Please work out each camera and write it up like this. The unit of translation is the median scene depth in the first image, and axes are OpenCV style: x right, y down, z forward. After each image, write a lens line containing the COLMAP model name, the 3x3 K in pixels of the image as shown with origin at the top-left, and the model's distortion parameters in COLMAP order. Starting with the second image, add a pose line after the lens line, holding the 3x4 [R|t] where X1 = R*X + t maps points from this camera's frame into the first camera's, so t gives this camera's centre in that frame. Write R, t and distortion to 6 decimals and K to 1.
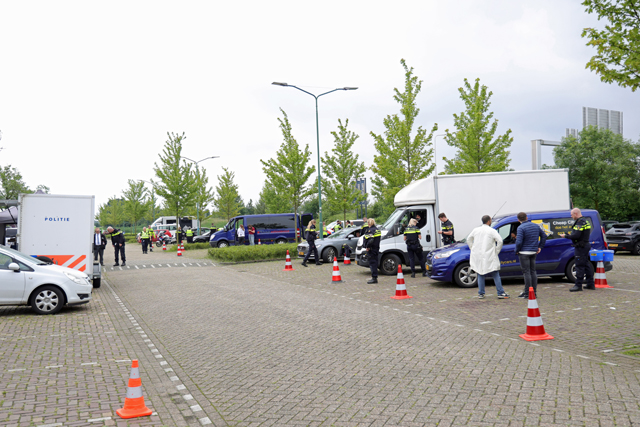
lens RADIAL K [[614.1, 0, 320.0], [0, 614.1, 213.5], [0, 0, 1]] dist [0.026341, 0.032070]
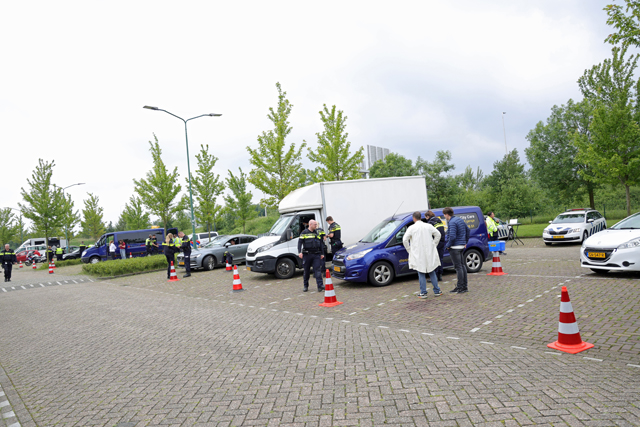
lens RADIAL K [[447.0, 0, 320.0], [0, 447.0, 213.5], [0, 0, 1]] dist [-0.075507, 0.051759]
pose [[0.942976, -0.037202, 0.330775, -0.039021], [0.047342, 0.998622, -0.022649, 0.005371], [-0.329476, 0.037017, 0.943438, 0.140414]]
